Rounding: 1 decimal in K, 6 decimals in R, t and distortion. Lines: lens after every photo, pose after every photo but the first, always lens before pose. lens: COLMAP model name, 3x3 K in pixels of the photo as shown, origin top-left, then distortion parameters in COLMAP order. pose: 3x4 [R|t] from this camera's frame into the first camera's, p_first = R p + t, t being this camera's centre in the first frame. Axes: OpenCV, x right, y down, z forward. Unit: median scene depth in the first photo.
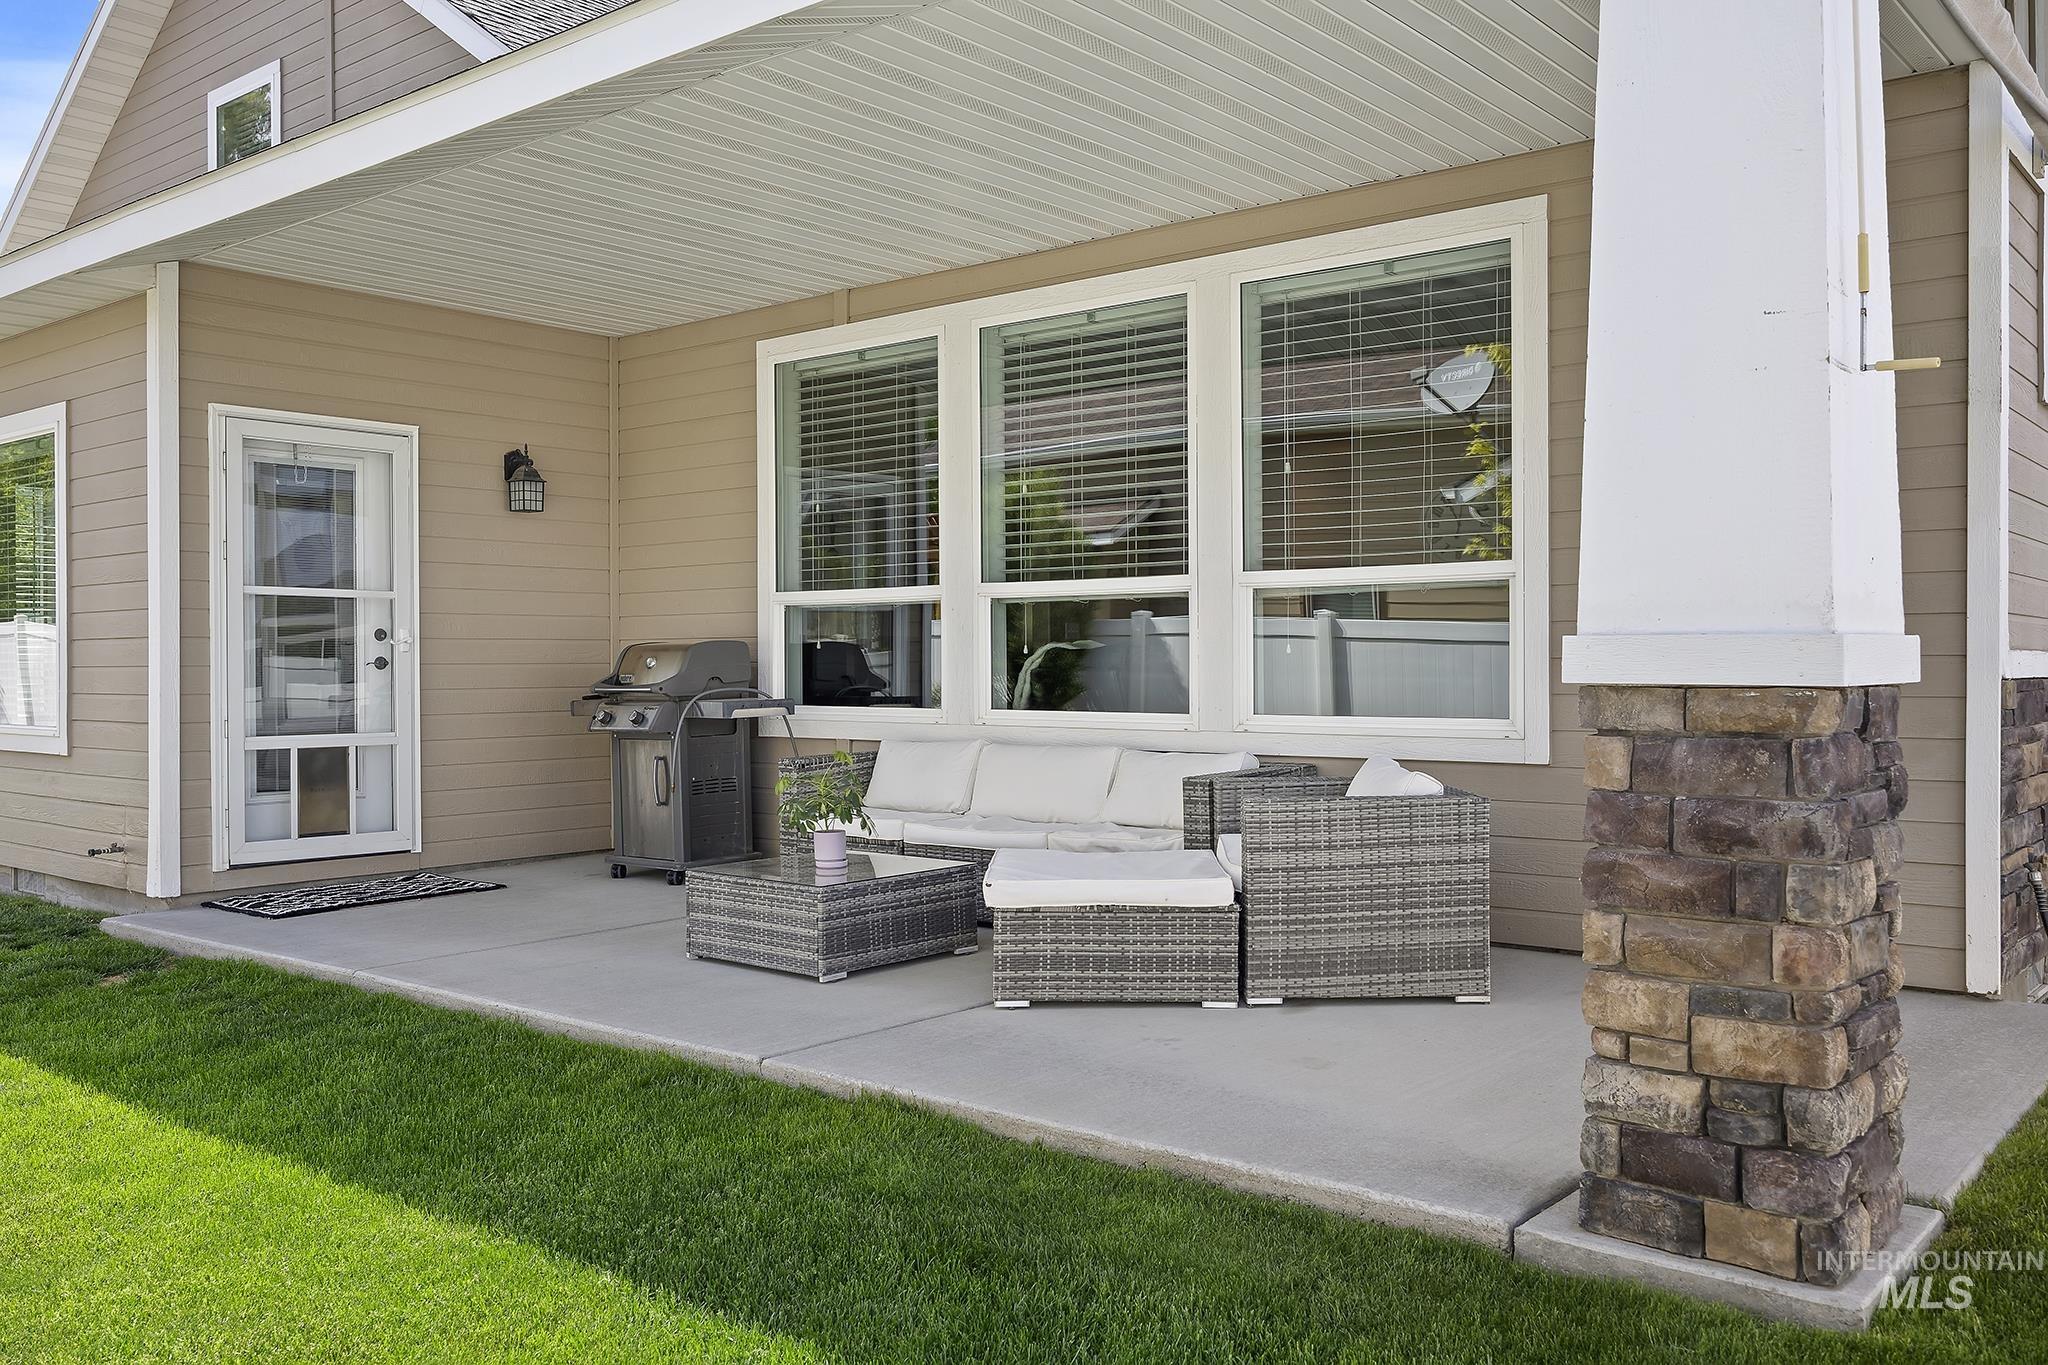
lens RADIAL K [[1700.0, 0, 1024.0], [0, 1700.0, 682.5], [0, 0, 1]] dist [0.006992, 0.004934]
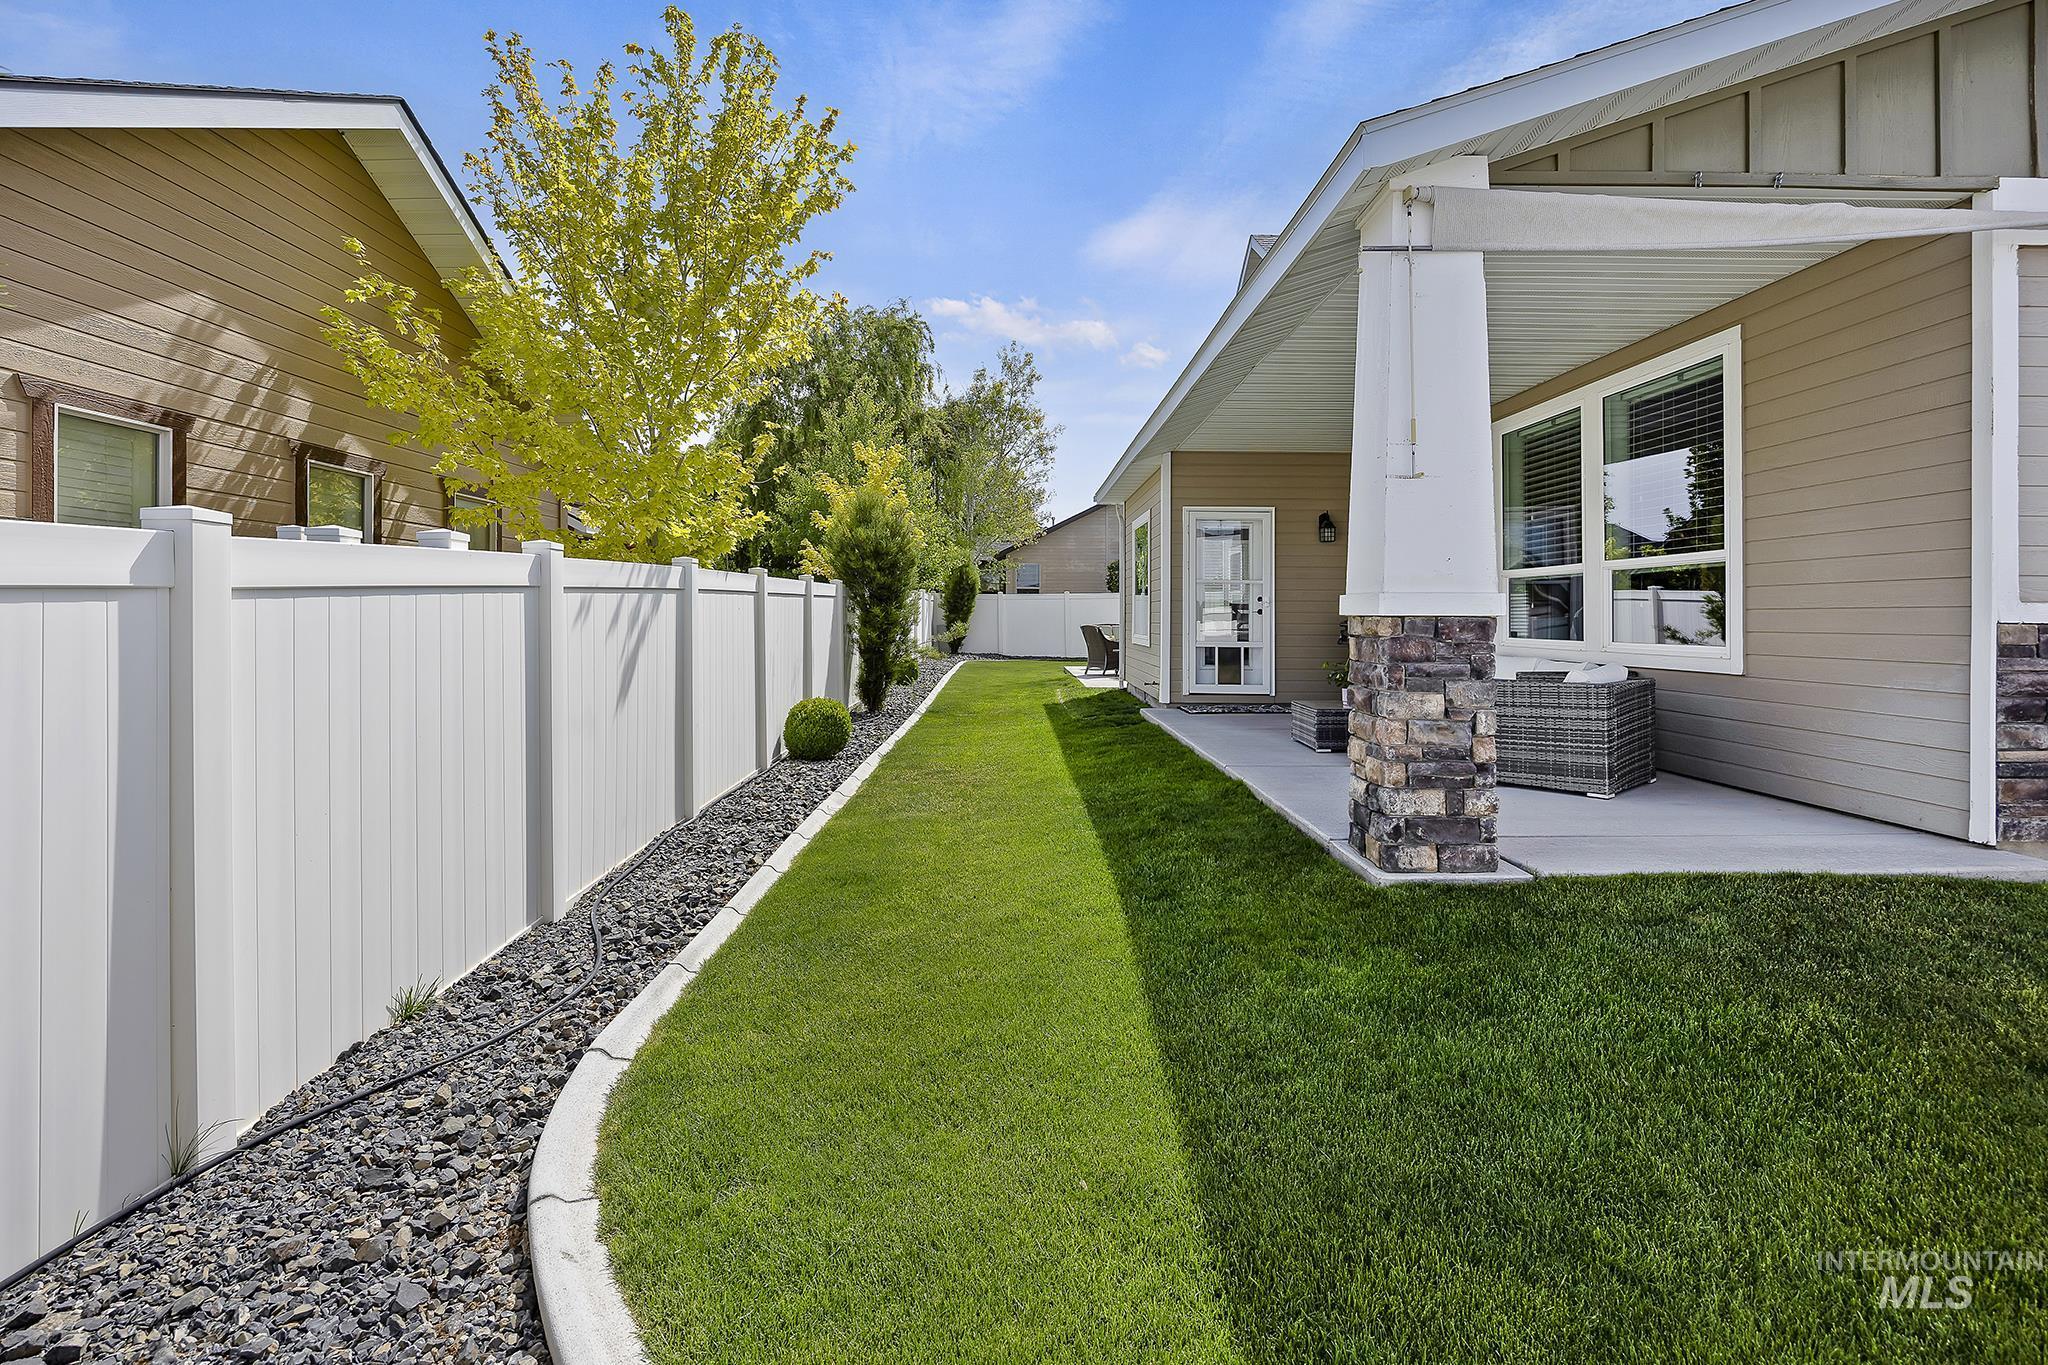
lens RADIAL K [[951.9, 0, 1014.7], [0, 951.9, 647.7], [0, 0, 1]] dist [-0.014437, 0.001462]
pose [[0.646525, 0.034161, -0.762128, 0.585811], [-0.019415, 0.999410, 0.028327, 0.010605], [0.762646, -0.003517, 0.646807, -0.121046]]
